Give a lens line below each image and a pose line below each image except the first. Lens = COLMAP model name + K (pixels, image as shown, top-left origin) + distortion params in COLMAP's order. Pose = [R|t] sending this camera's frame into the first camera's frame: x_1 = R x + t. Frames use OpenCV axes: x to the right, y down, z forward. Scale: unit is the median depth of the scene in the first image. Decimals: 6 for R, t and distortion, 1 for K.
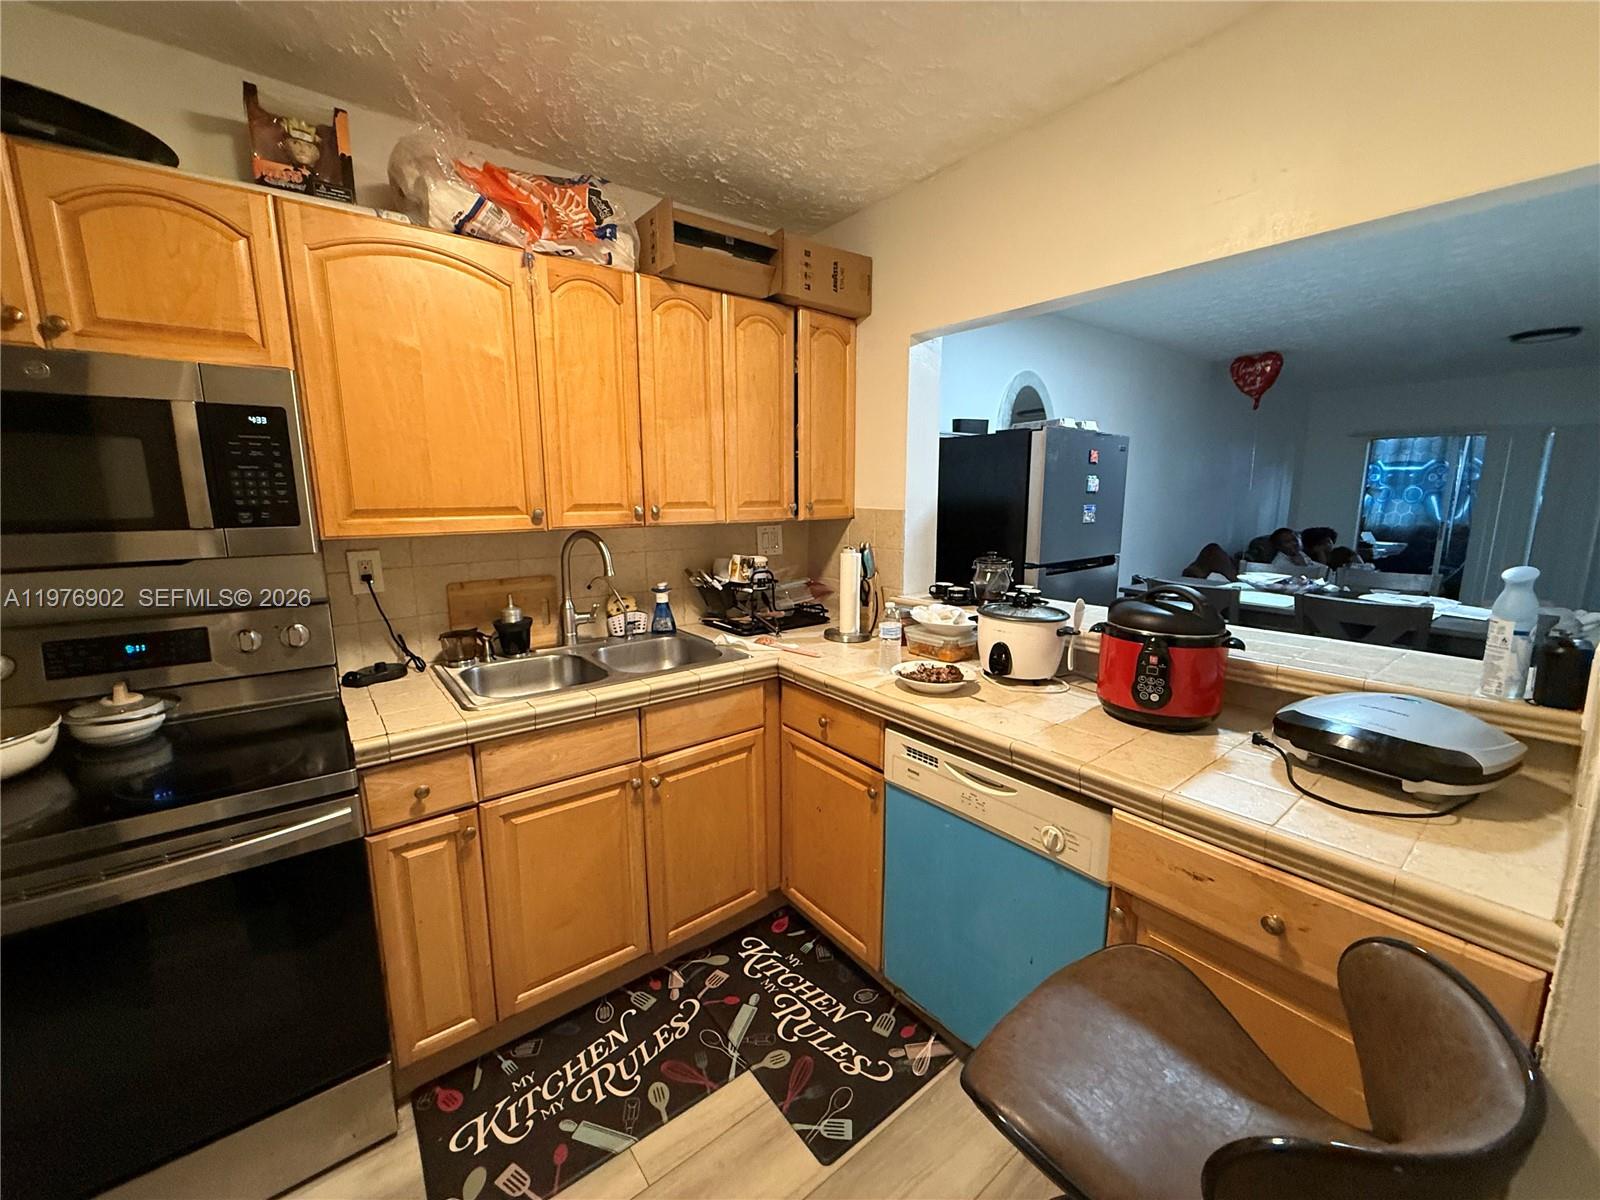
lens RADIAL K [[639.3, 0, 796.4], [0, 639.3, 599.0], [0, 0, 1]] dist [0.000900, 0.000110]
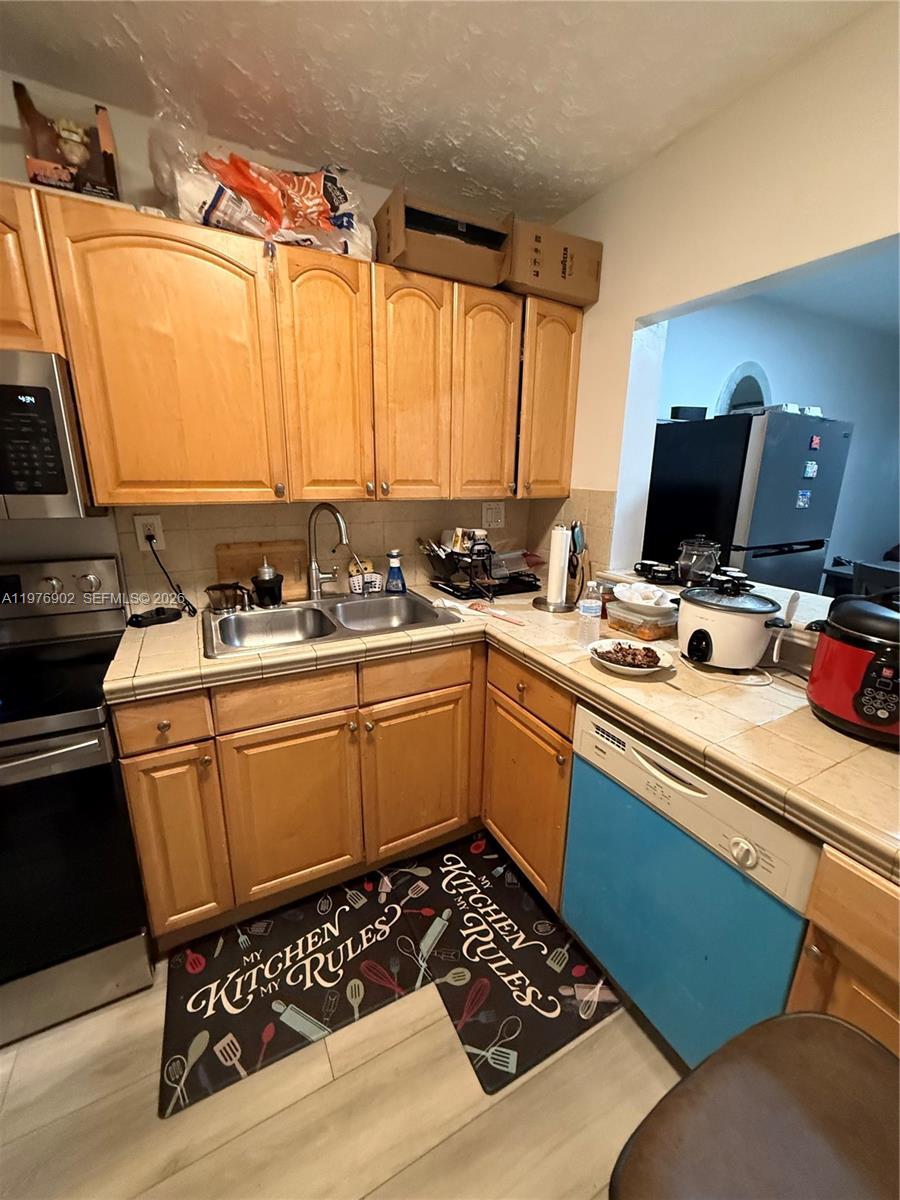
lens RADIAL K [[479.5, 0, 450.6], [0, 479.5, 597.9], [0, 0, 1]] dist [0.000900, 0.000110]
pose [[0.984484, 0.061261, -0.164432, 0.050840], [-0.046235, 0.994526, 0.093702, -0.031791], [0.169273, -0.084645, 0.981928, 0.193858]]
